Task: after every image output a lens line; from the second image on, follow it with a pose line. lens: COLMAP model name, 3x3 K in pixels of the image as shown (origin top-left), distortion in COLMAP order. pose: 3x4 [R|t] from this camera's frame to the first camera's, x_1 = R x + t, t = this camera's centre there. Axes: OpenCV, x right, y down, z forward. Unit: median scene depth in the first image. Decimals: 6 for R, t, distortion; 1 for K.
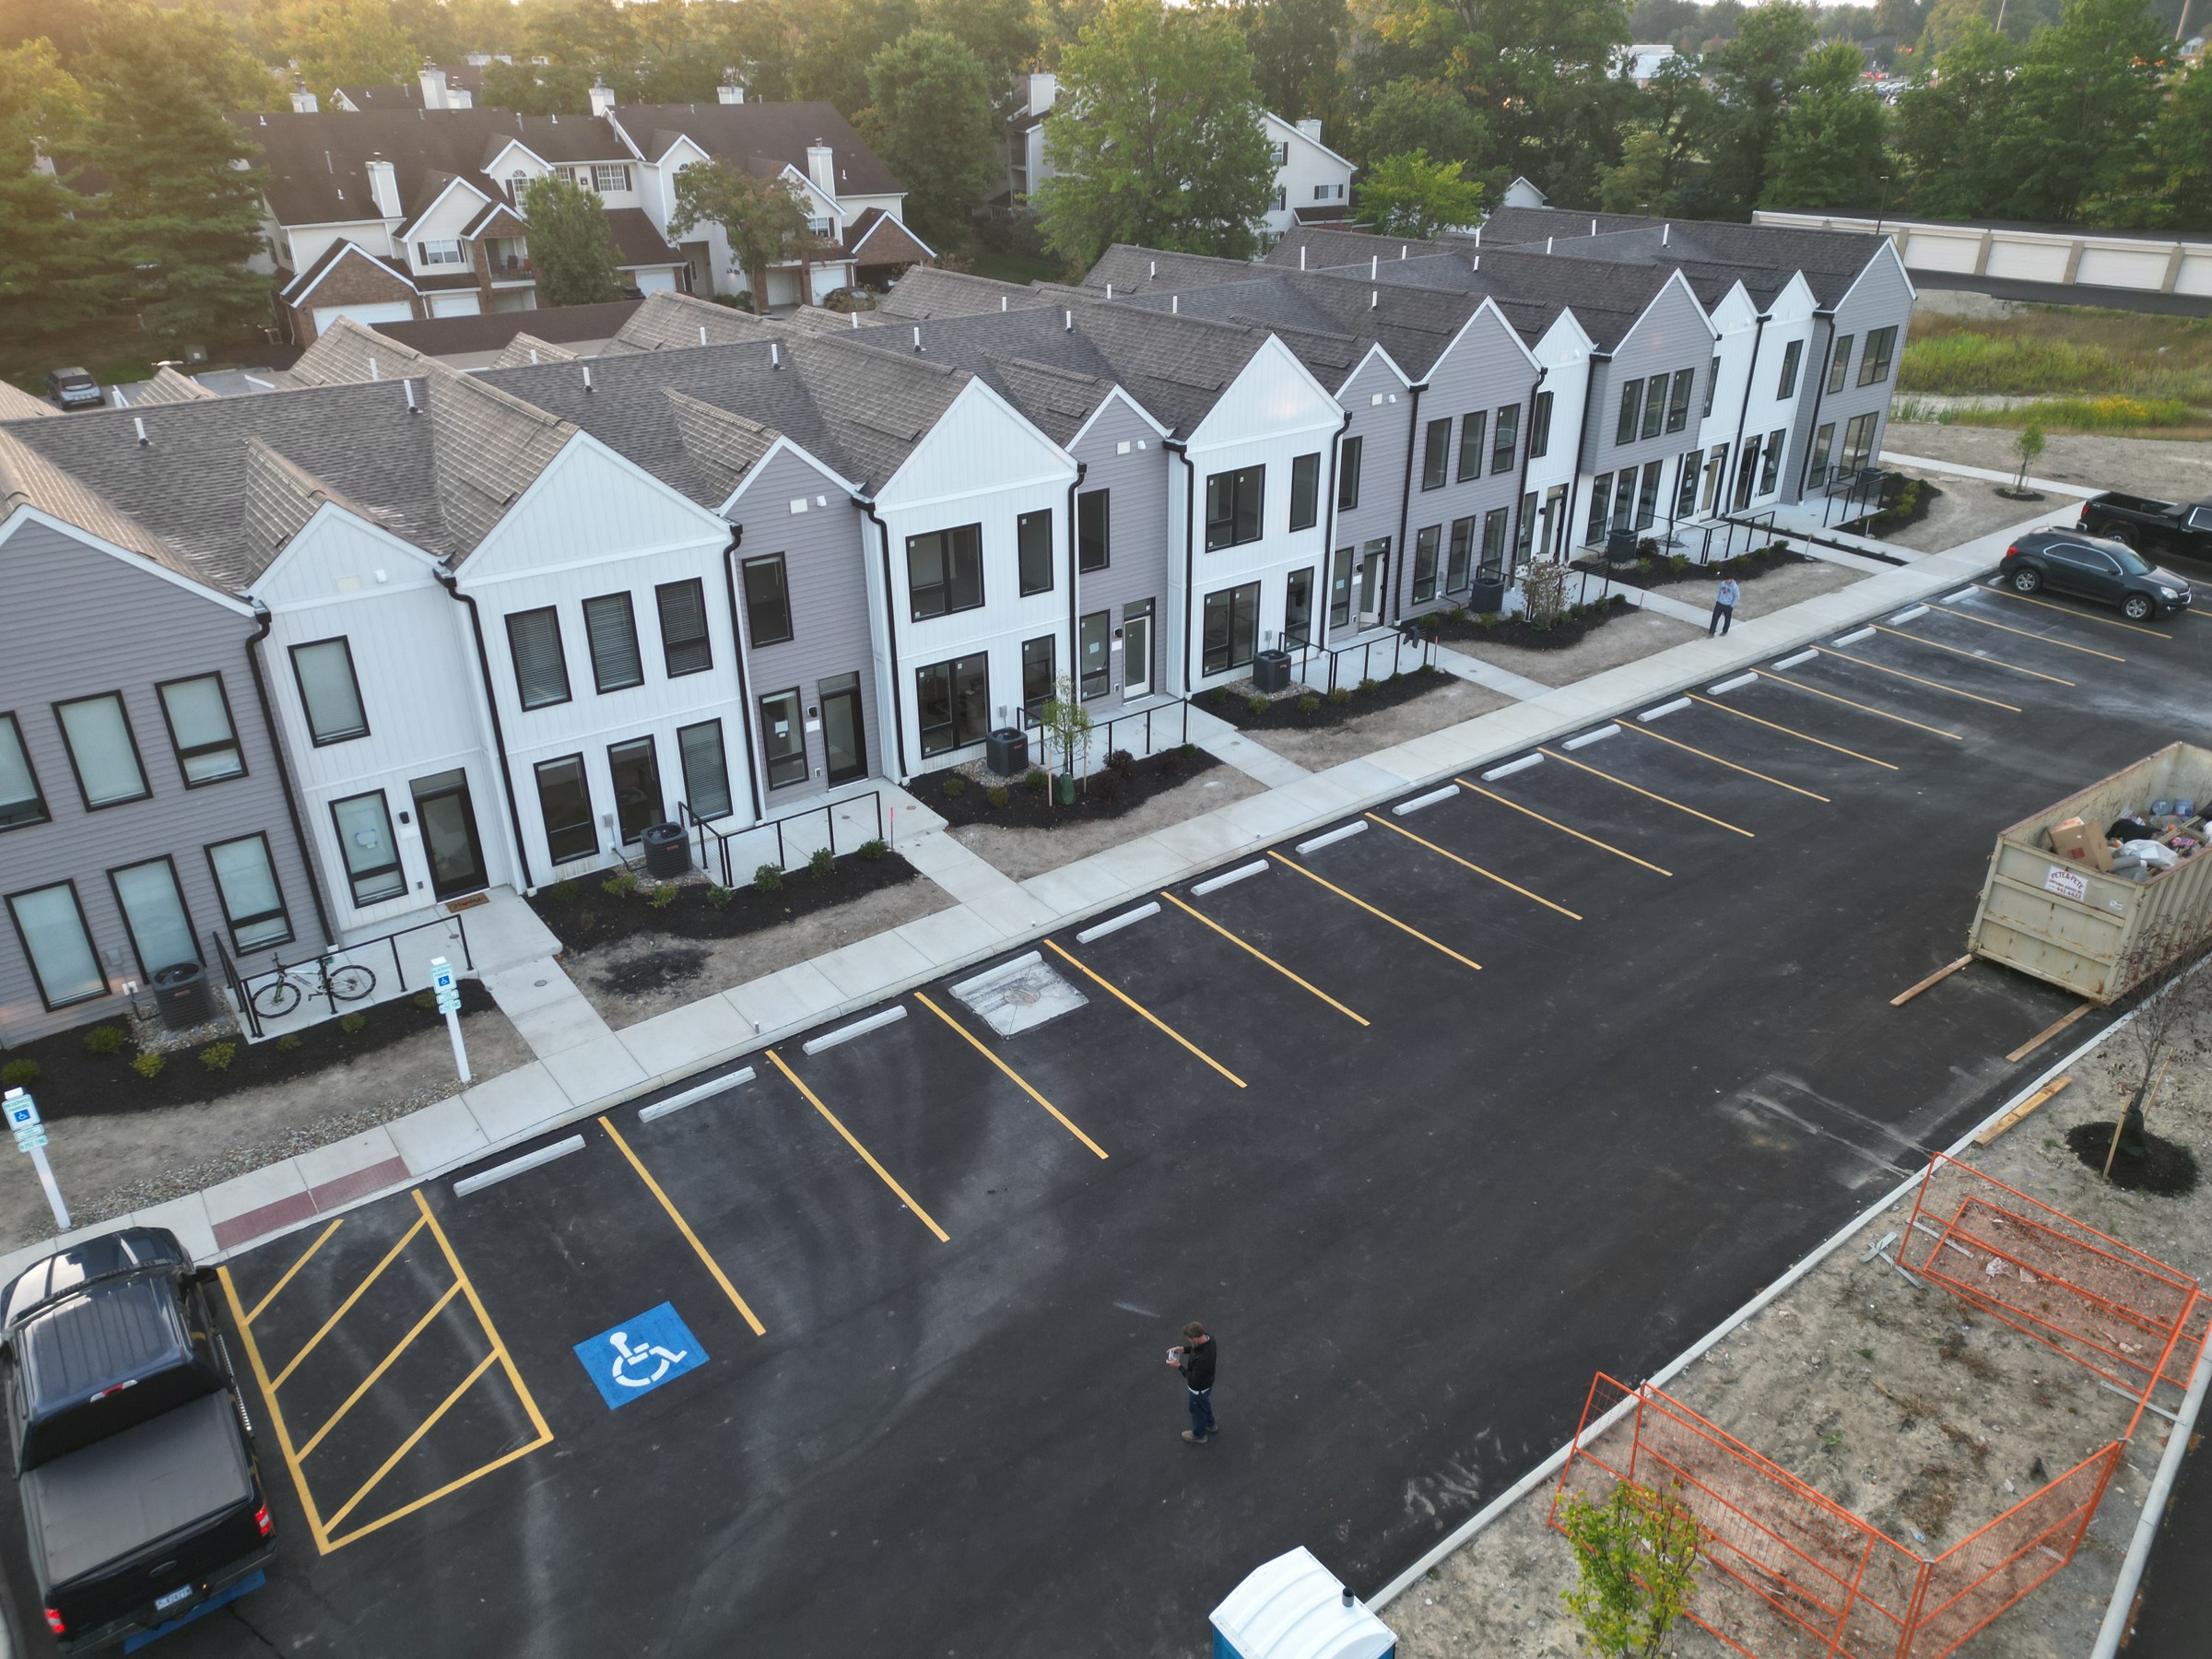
lens RADIAL K [[1541.3, 0, 1106.0], [0, 1541.3, 829.5], [0, 0, 1]] dist [0.085224, -0.083365]
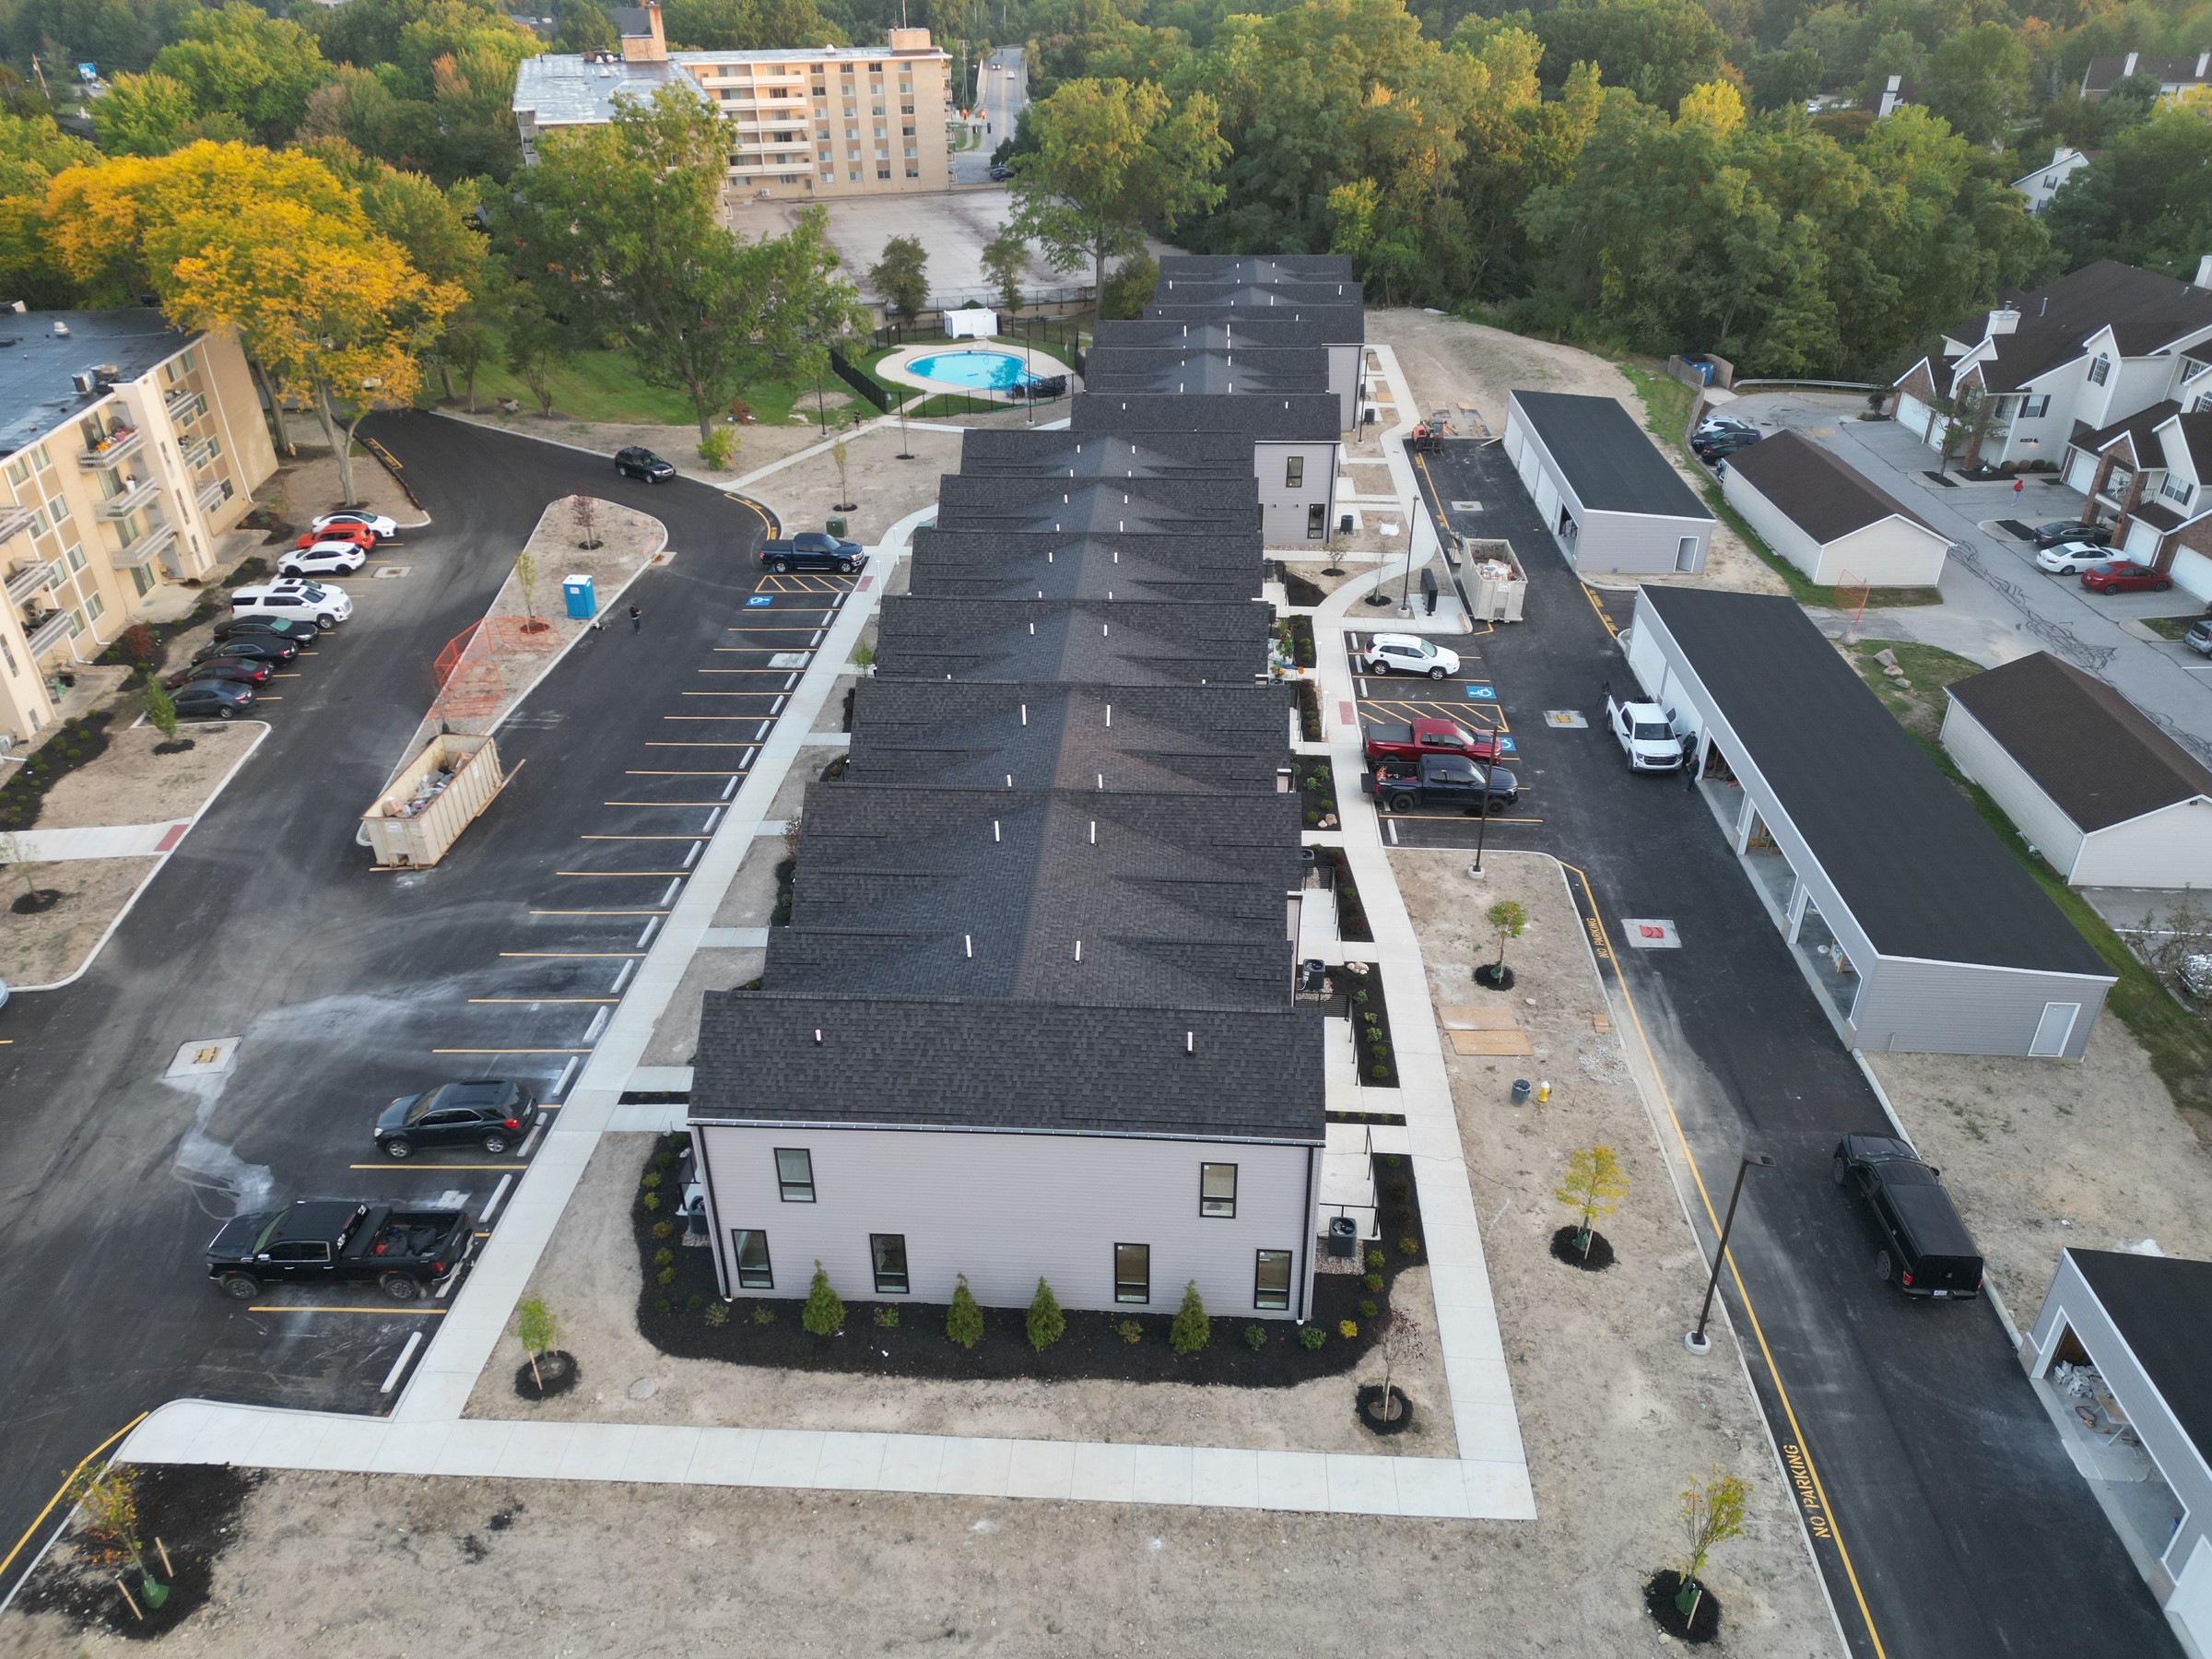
lens RADIAL K [[1541.3, 0, 1106.0], [0, 1541.3, 829.5], [0, 0, 1]] dist [0.085224, -0.083365]
pose [[-0.654455, 0.388381, -0.648729, 1.558908], [-0.331849, 0.623397, 0.707992, -1.947253], [0.679386, 0.678629, -0.279101, 2.396934]]
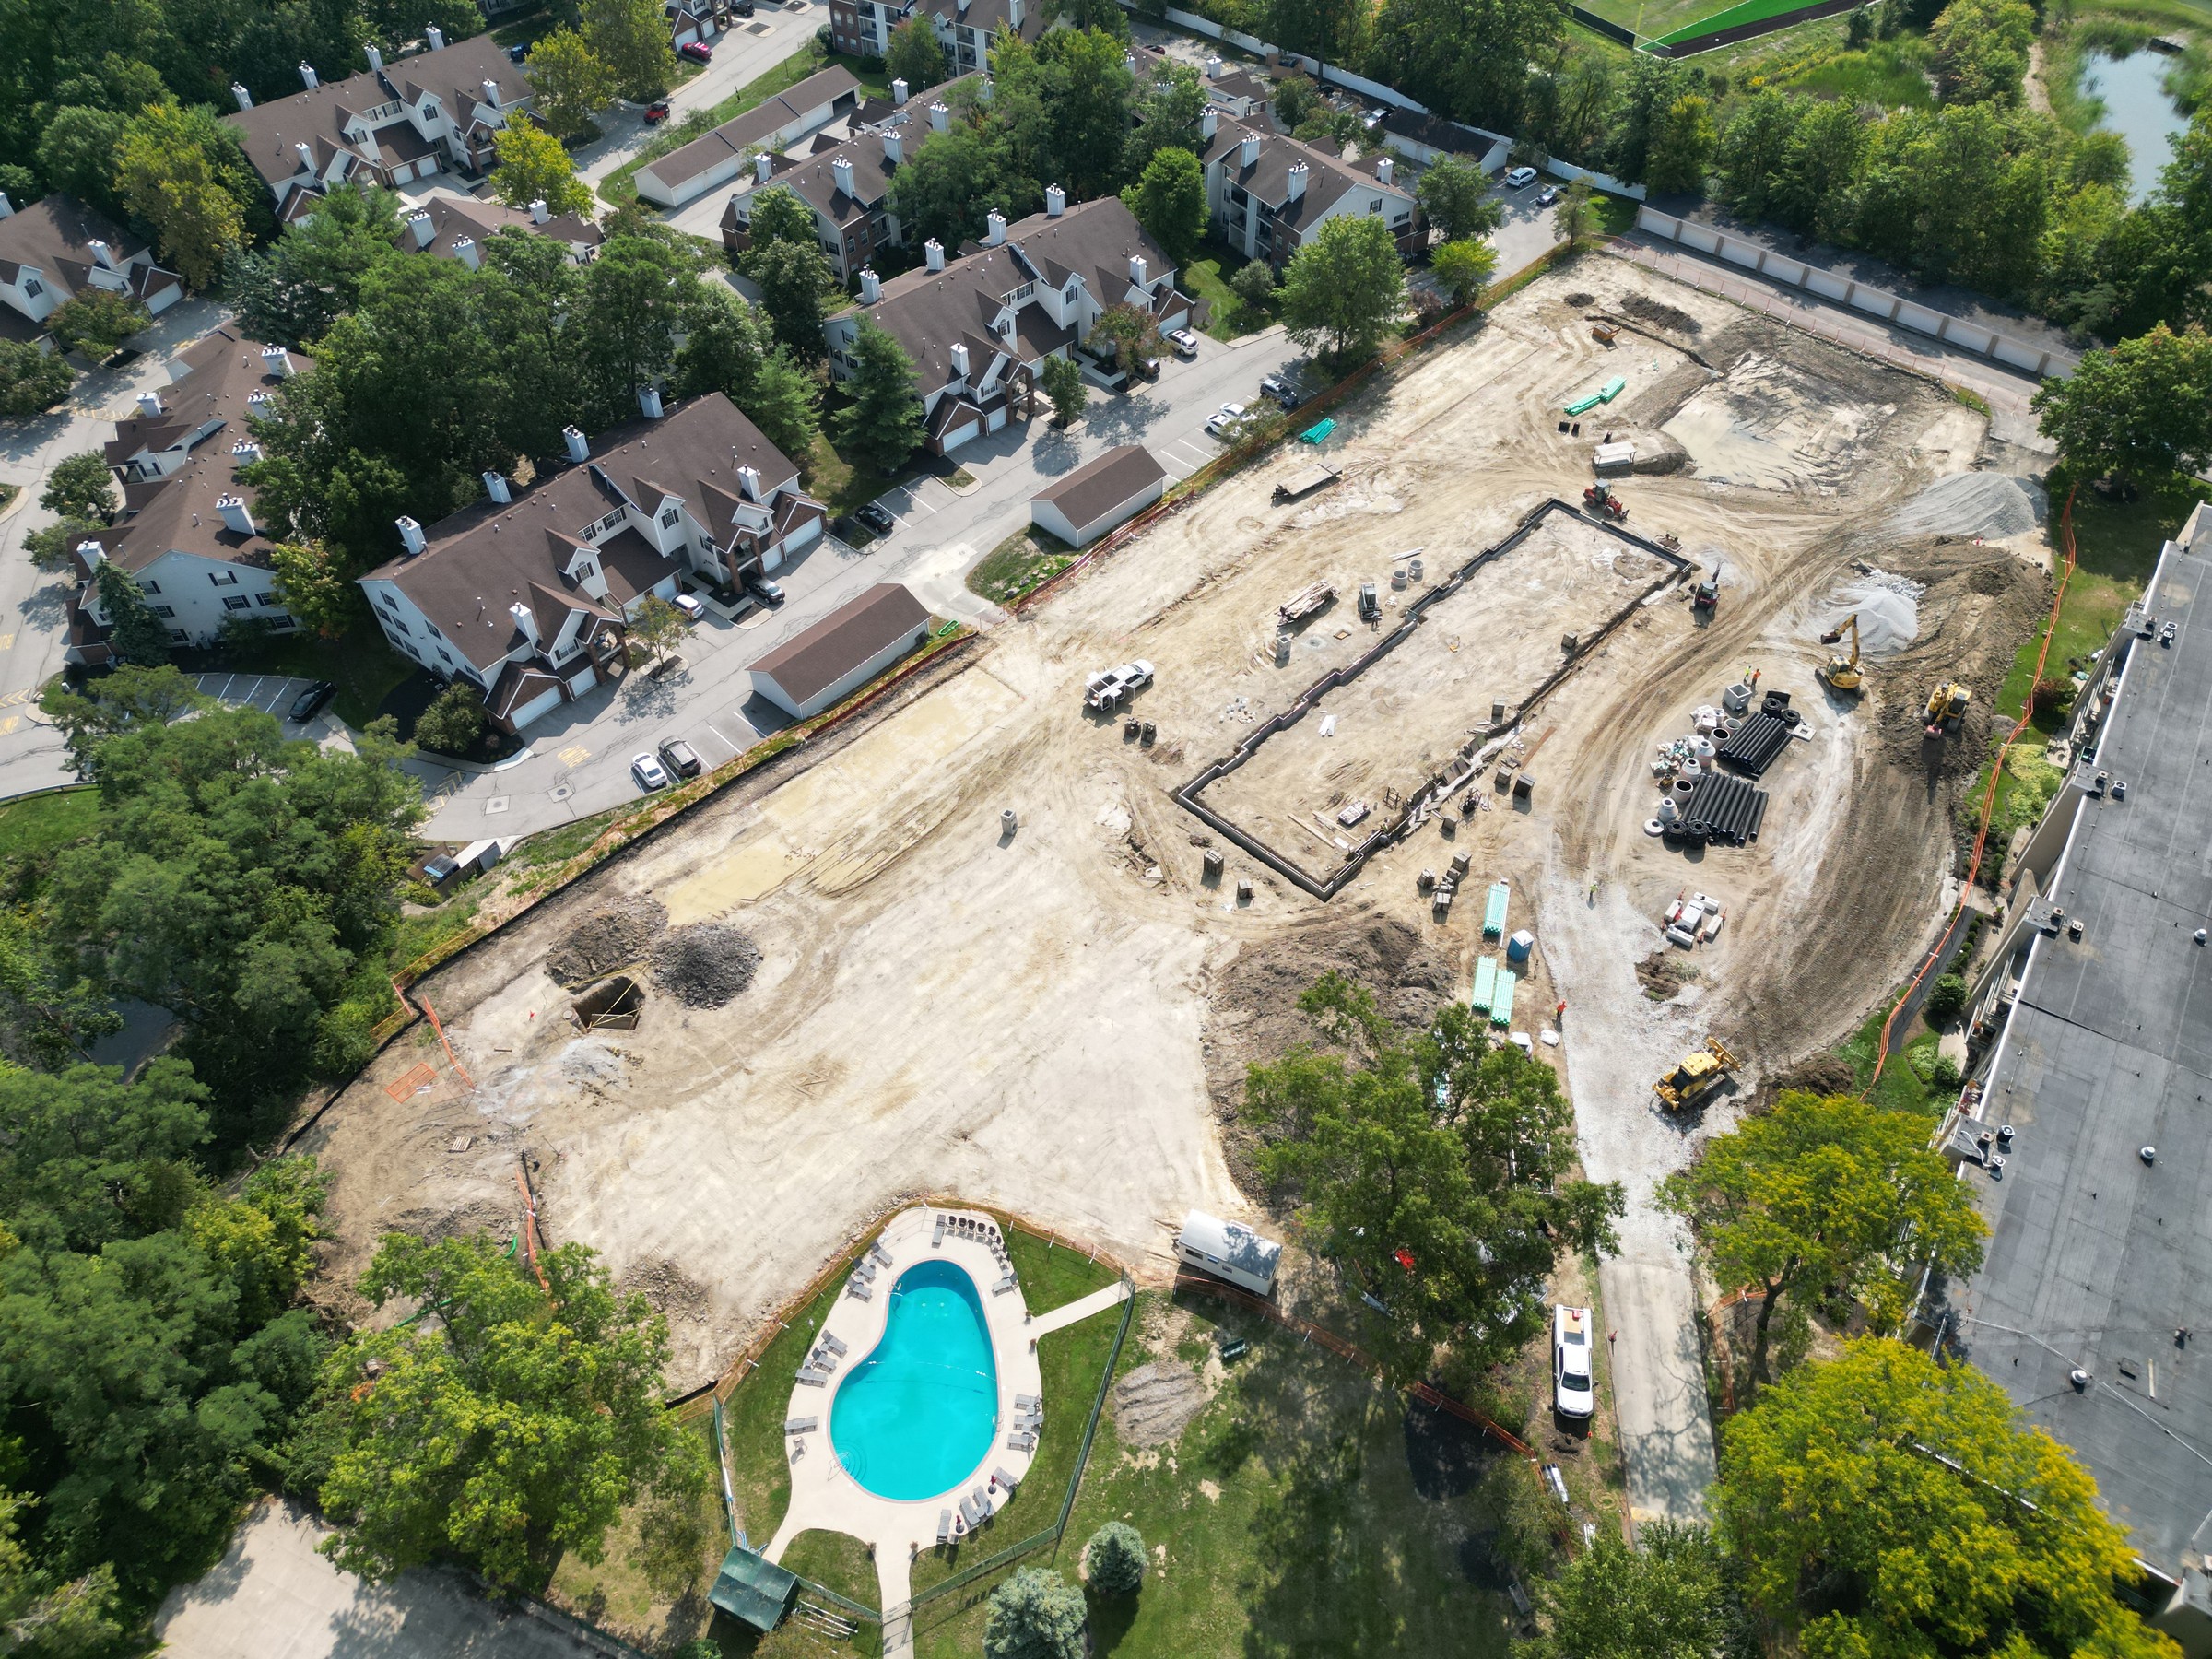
lens RADIAL K [[1541.3, 0, 1106.0], [0, 1541.3, 829.5], [0, 0, 1]] dist [0.085224, -0.083365]
pose [[0.989876, -0.110410, 0.089189, -1.649272], [0.071954, 0.932020, 0.355191, -1.666346], [-0.122343, -0.345178, 0.930529, -3.119827]]
